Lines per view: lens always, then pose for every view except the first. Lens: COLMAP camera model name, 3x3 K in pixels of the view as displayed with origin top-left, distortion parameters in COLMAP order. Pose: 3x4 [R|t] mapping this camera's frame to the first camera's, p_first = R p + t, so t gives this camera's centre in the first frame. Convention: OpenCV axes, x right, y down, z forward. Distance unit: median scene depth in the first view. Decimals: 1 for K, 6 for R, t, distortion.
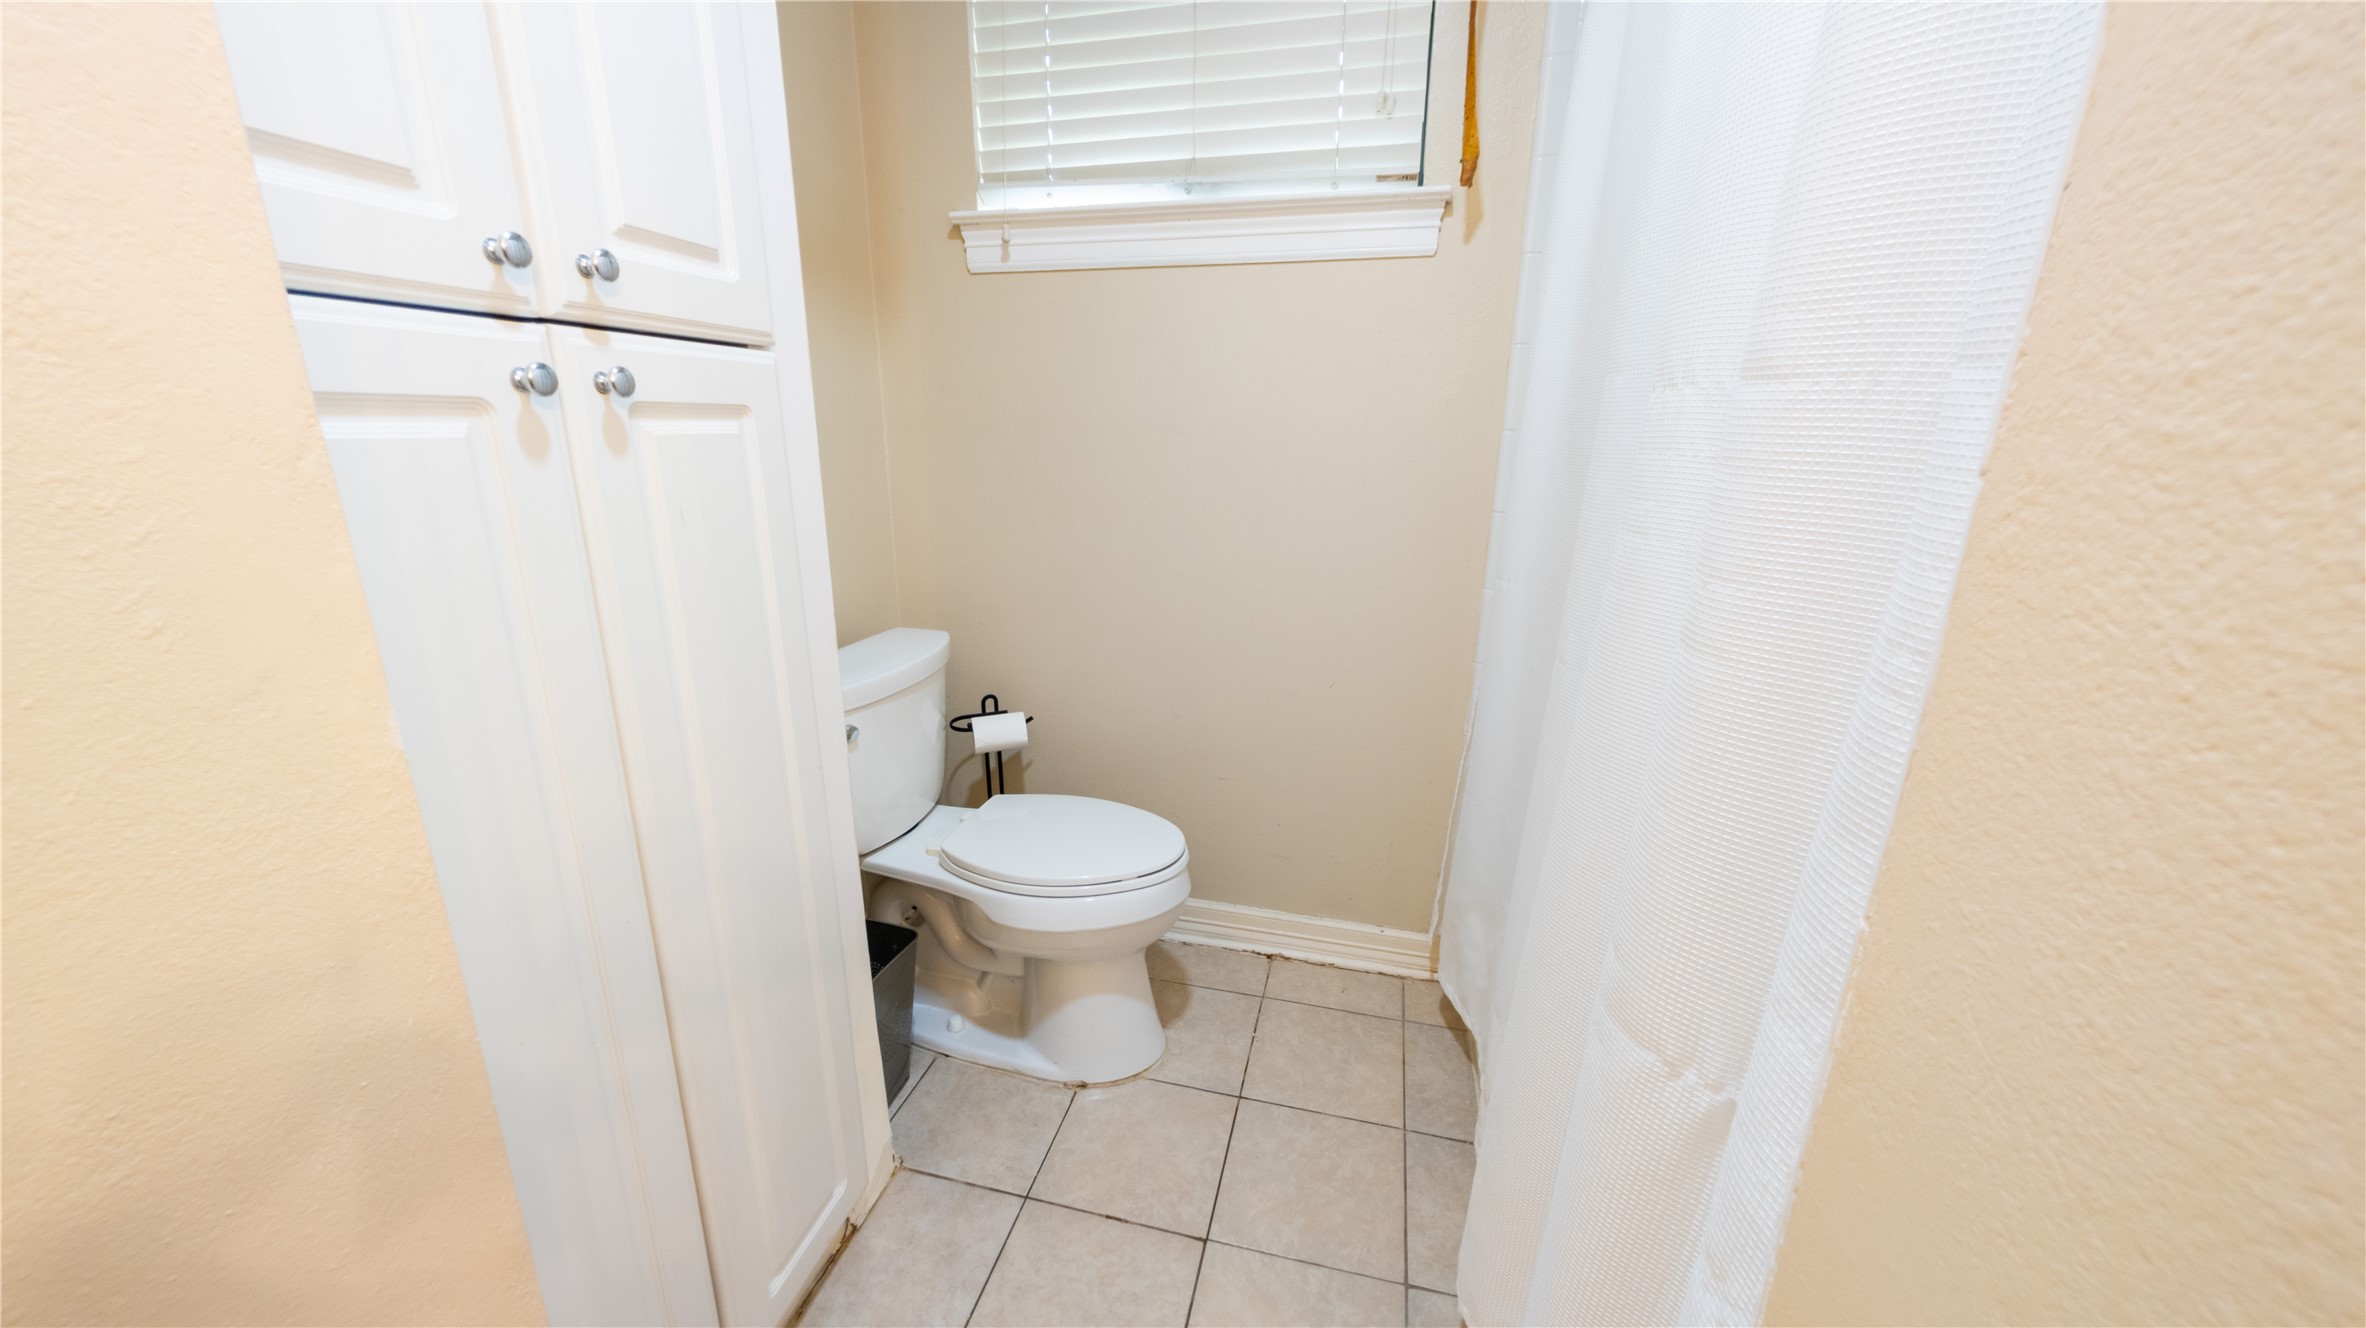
lens RADIAL K [[853.6, 0, 1176.5], [0, 853.6, 673.8], [0, 0, 1]] dist [-0.004237, -0.000052]
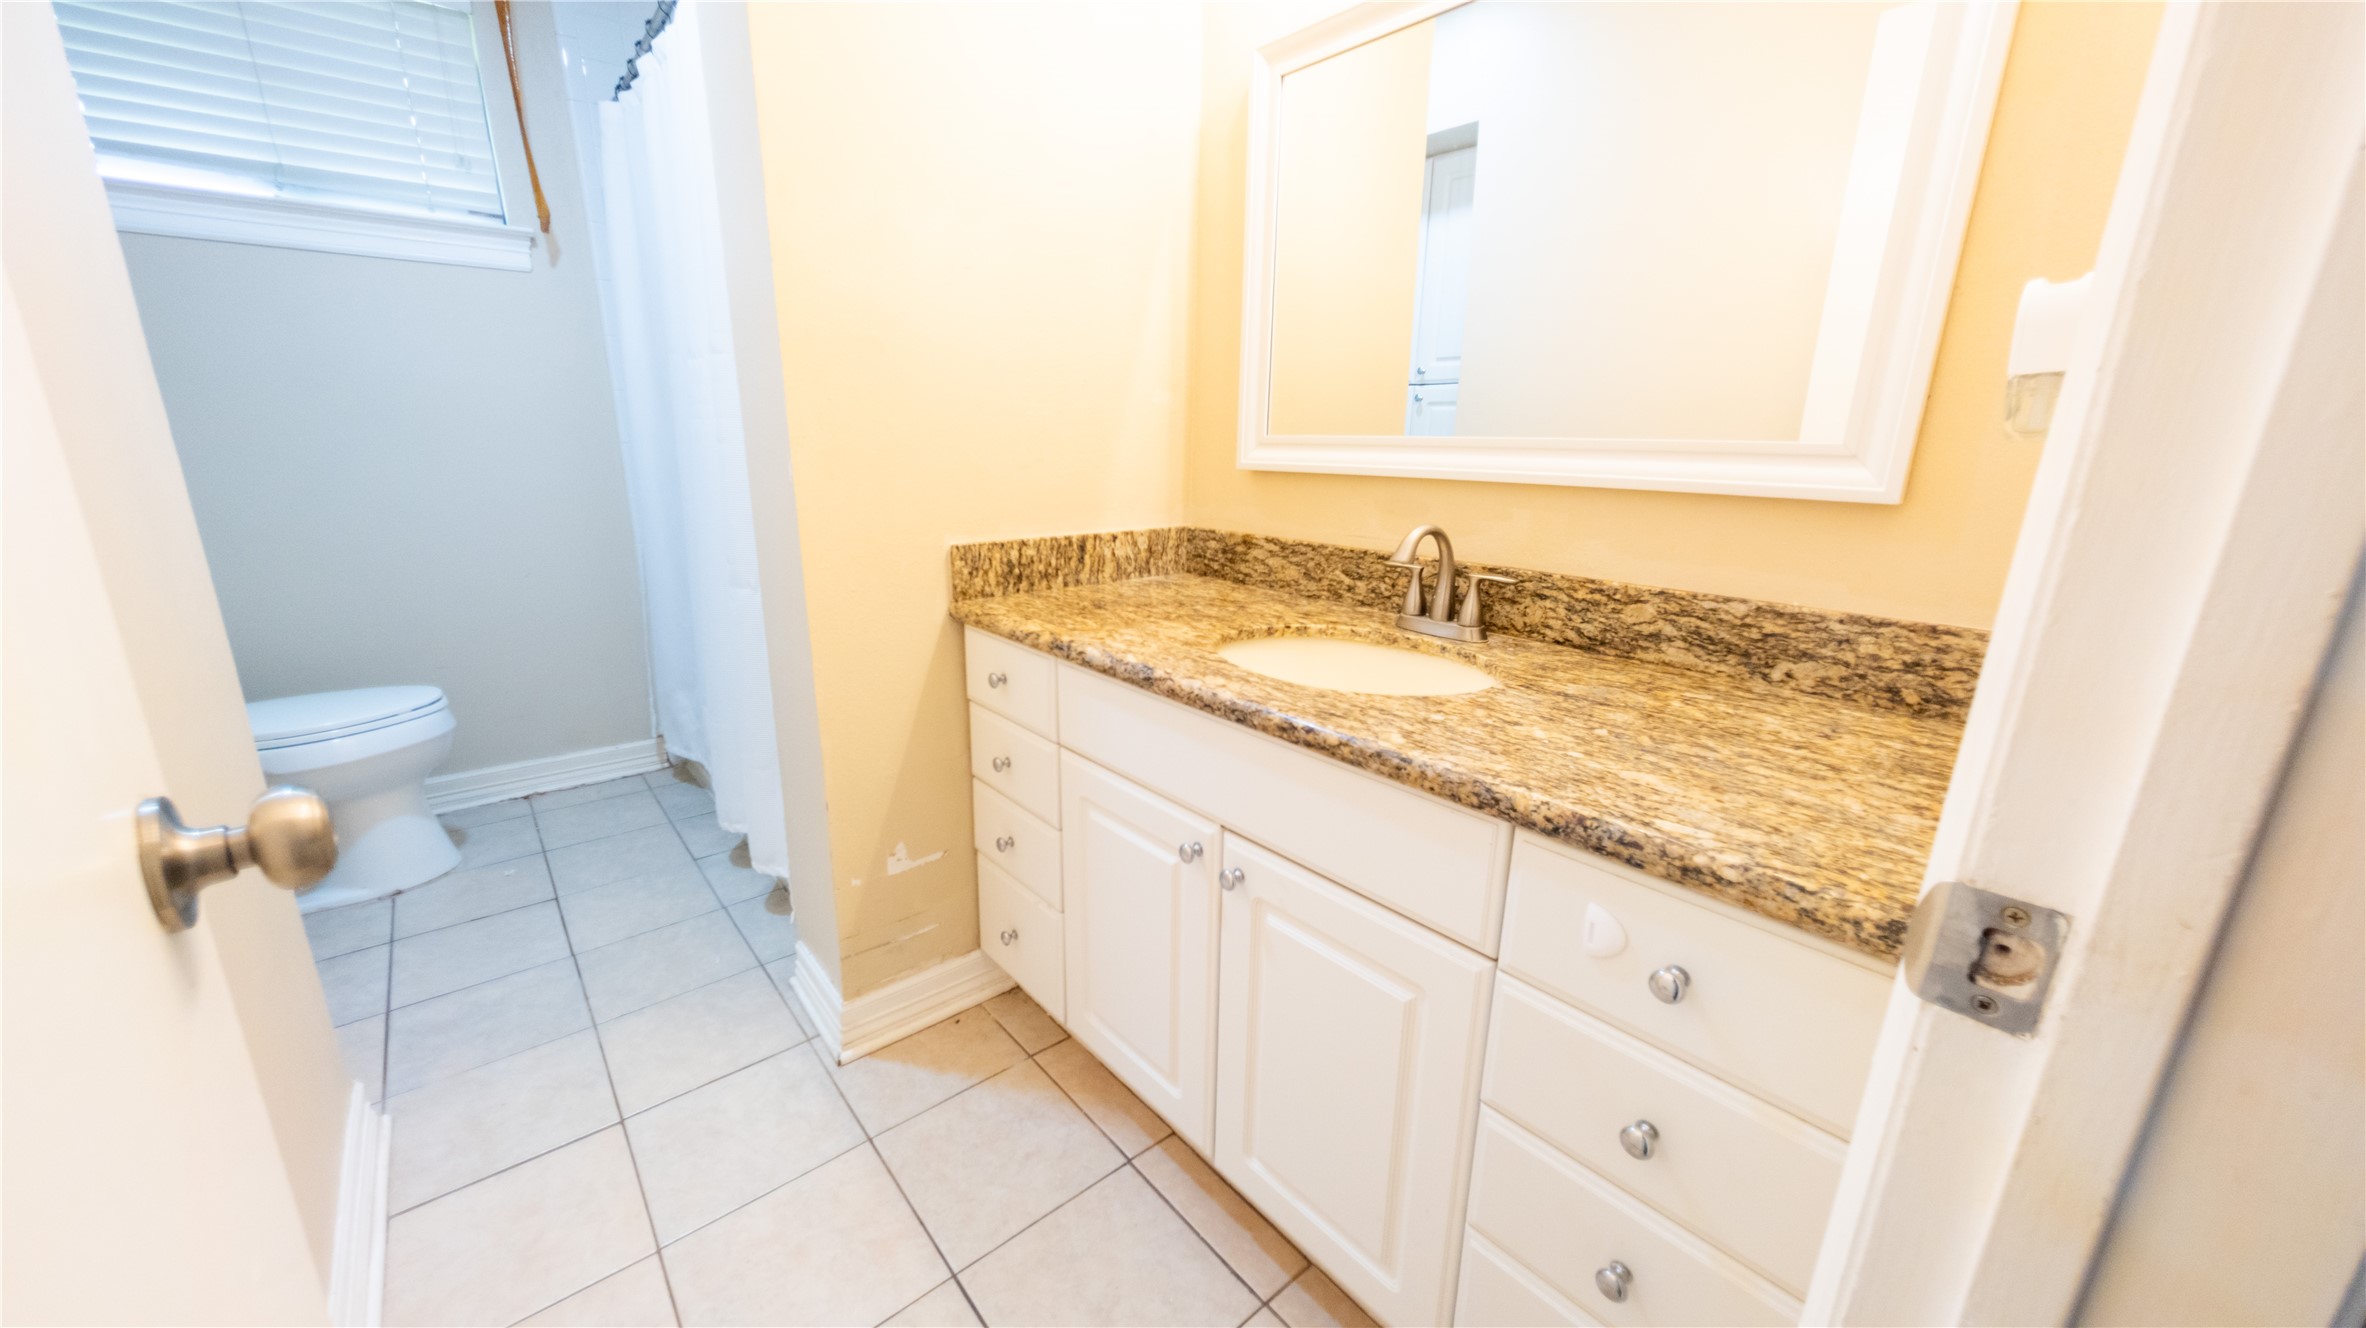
lens RADIAL K [[853.6, 0, 1177.9], [0, 853.6, 668.8], [0, 0, 1]] dist [-0.004237, -0.000052]
pose [[0.581083, -0.215106, 0.784902, -0.350474], [0.221342, 0.969855, 0.101927, 0.280484], [-0.783167, 0.114504, 0.611178, -0.710273]]
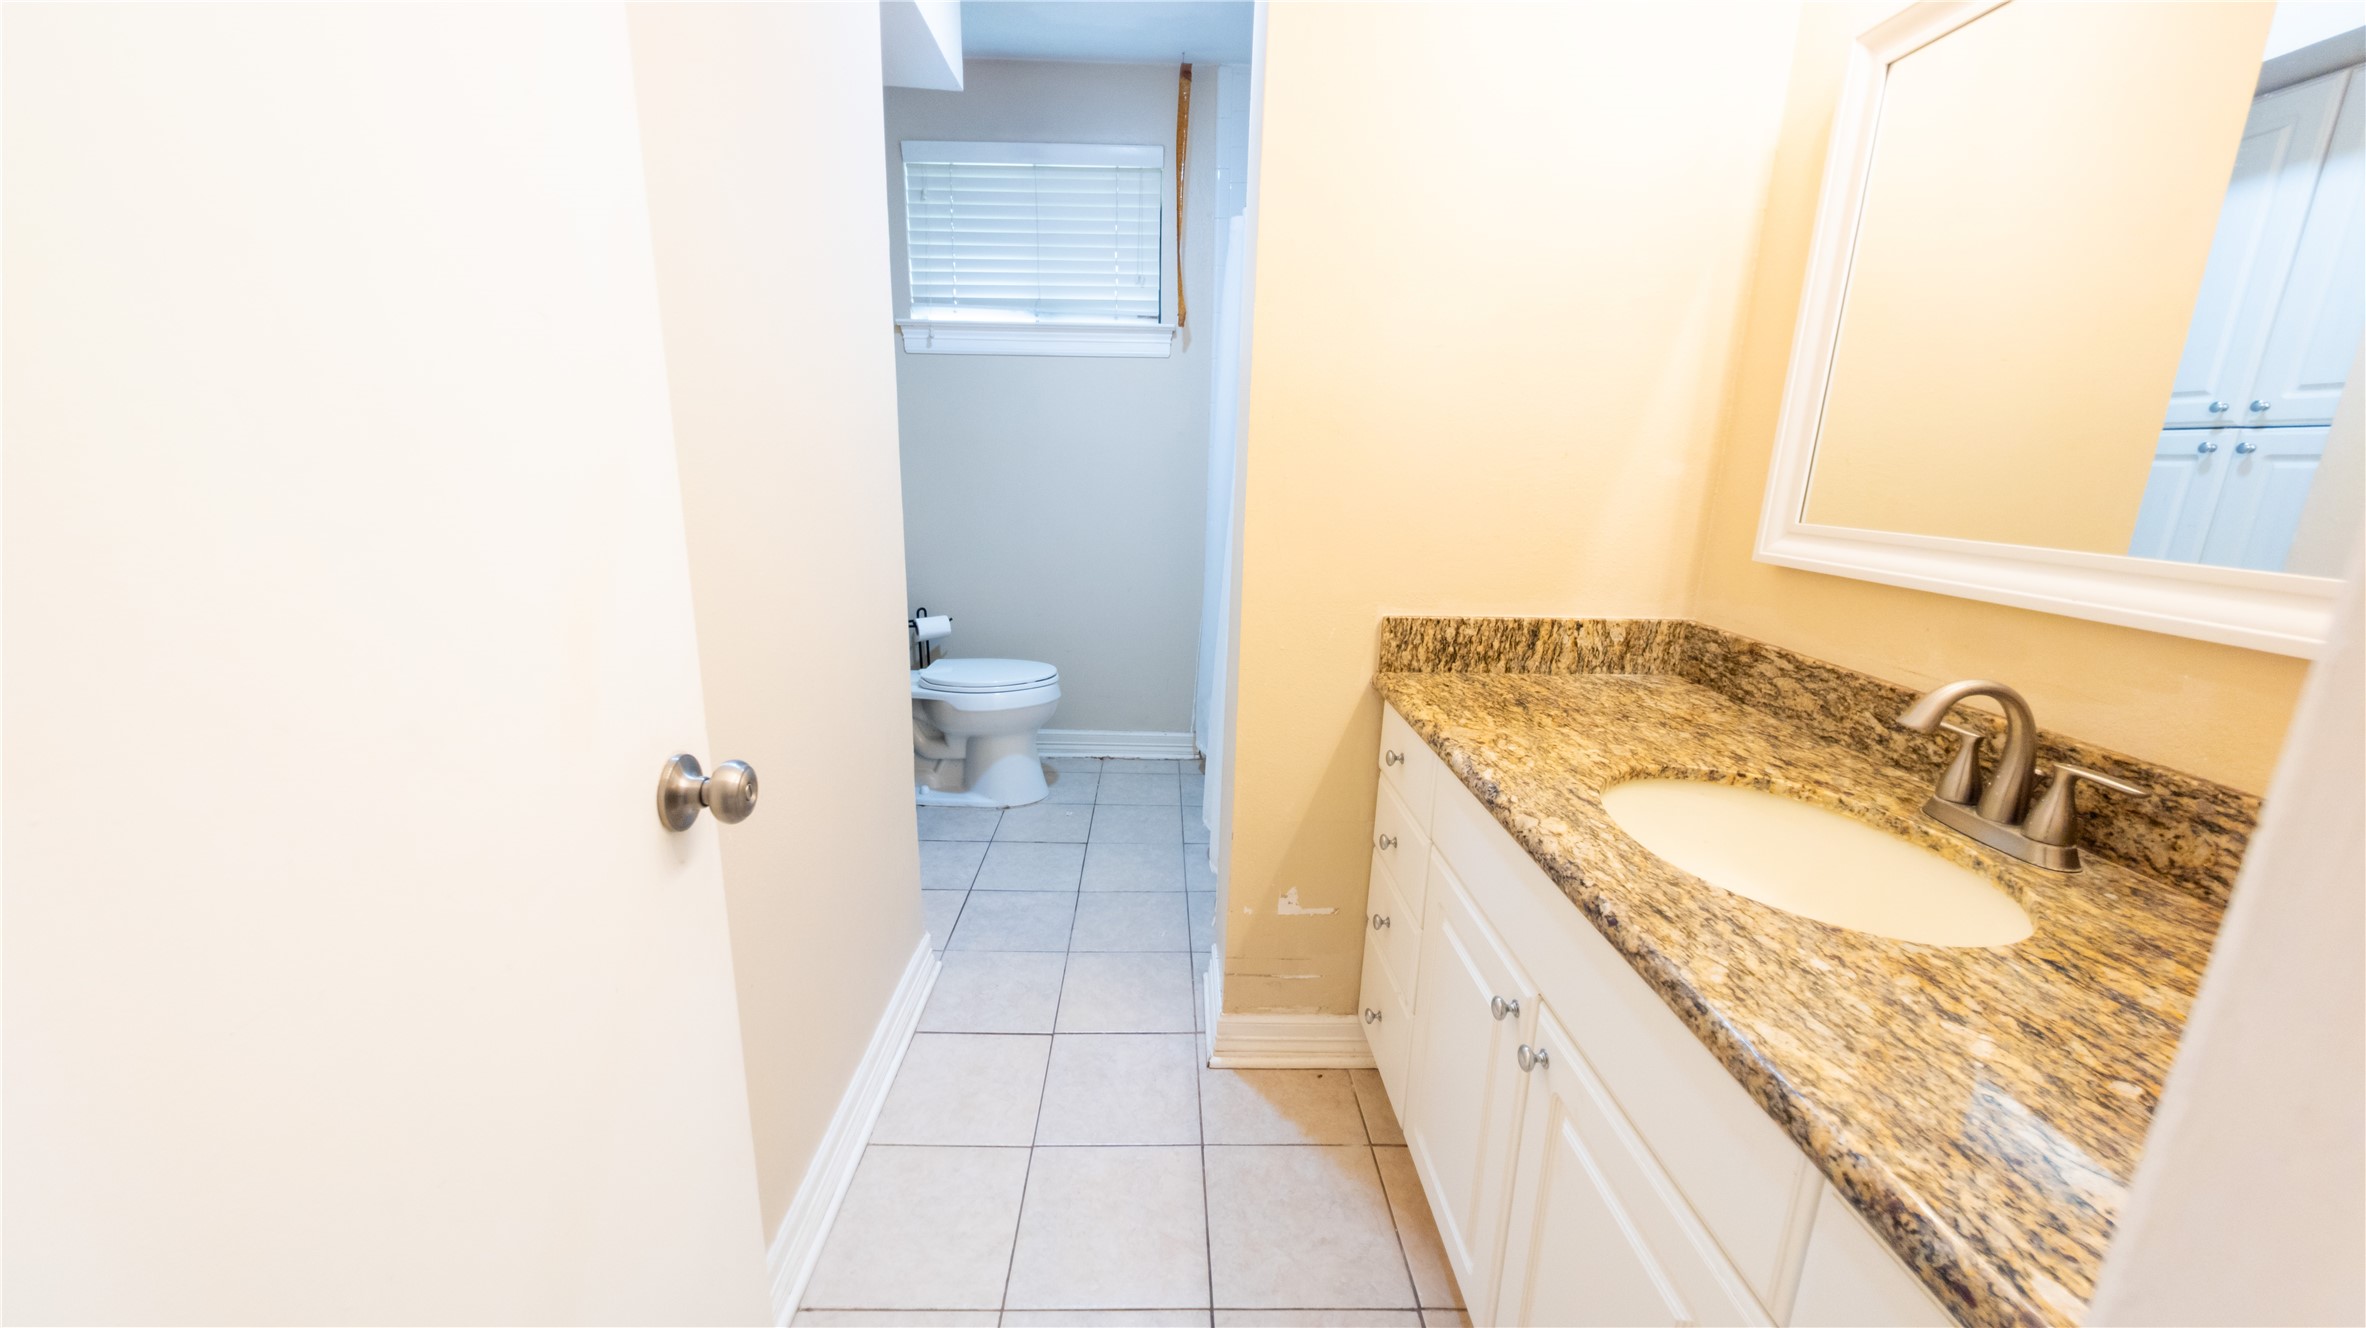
lens RADIAL K [[853.6, 0, 1163.8], [0, 853.6, 666.5], [0, 0, 1]] dist [-0.004237, -0.000052]
pose [[0.966776, -0.051327, 0.250420, -0.220628], [0.061732, 0.997518, -0.033869, 0.263266], [-0.248060, 0.048202, 0.967545, -0.804319]]
